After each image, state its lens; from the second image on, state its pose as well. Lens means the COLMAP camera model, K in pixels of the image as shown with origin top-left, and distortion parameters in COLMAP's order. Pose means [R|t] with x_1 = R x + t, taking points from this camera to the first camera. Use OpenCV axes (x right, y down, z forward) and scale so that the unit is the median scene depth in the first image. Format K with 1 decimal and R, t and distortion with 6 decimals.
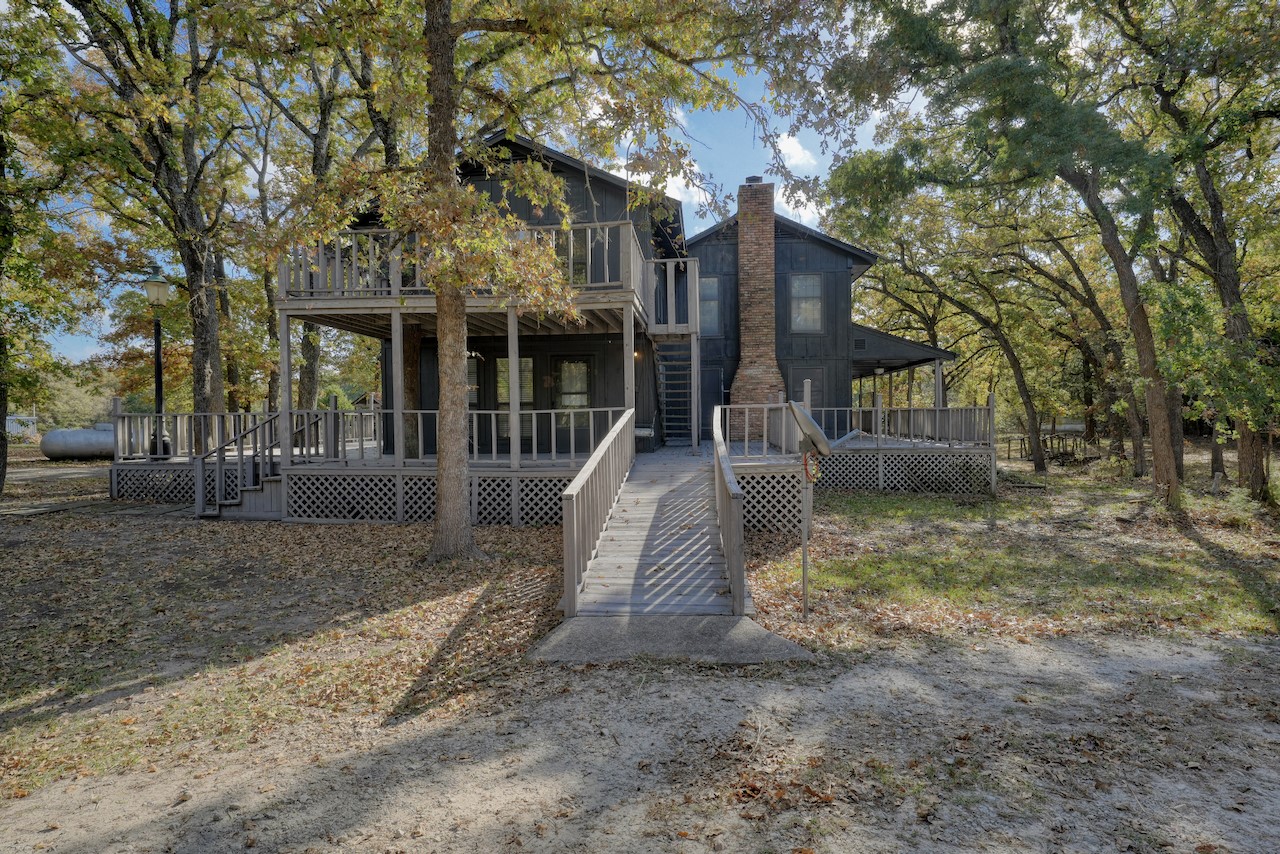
lens RADIAL K [[694.3, 0, 639.8], [0, 694.3, 425.8], [0, 0, 1]] dist [0.000591, 0.000039]
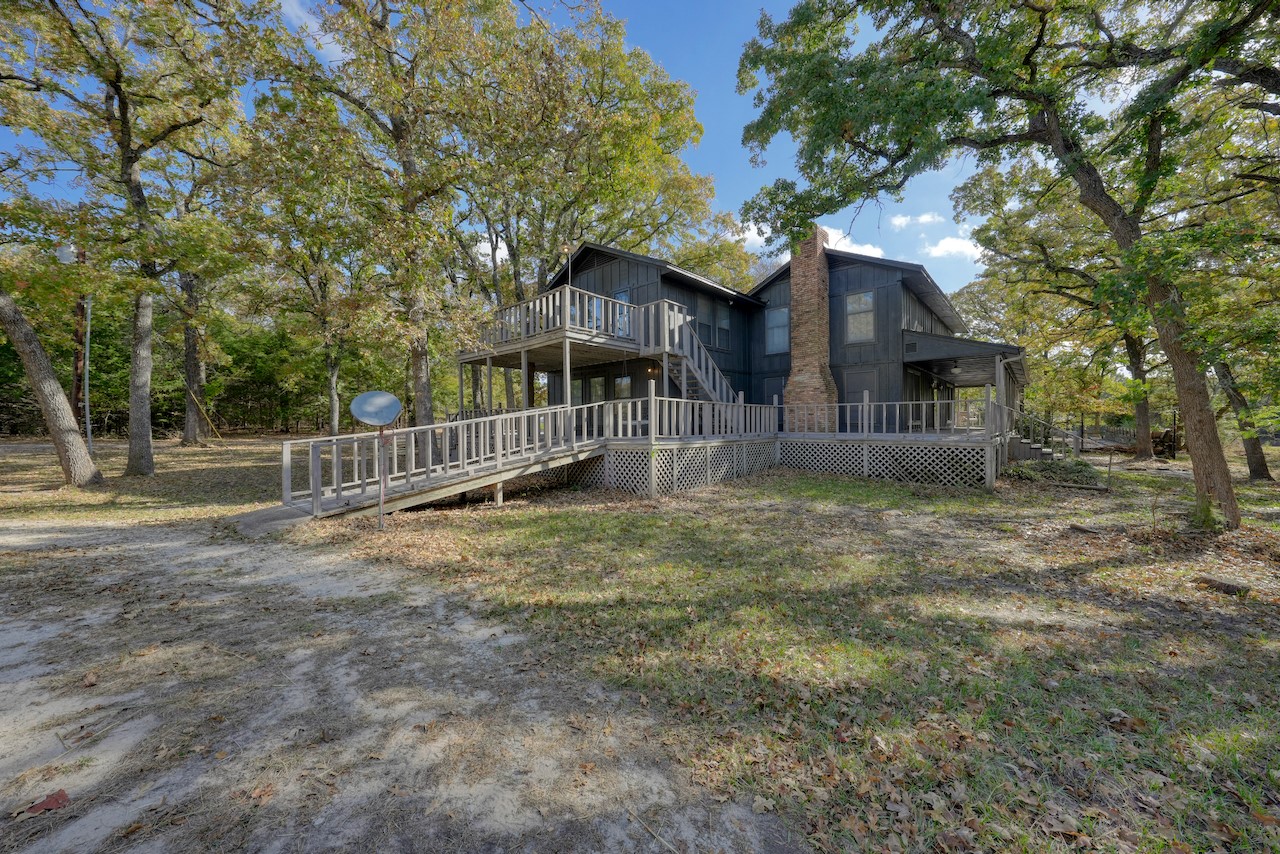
lens RADIAL K [[448.3, 0, 639.9], [0, 448.3, 423.9], [0, 0, 1]] dist [0.000126, 0.000005]
pose [[0.809817, 0.010922, -0.586581, 0.476579], [-0.015898, 0.999868, -0.003331, 0.015376], [0.586467, 0.012023, 0.809884, 0.197991]]
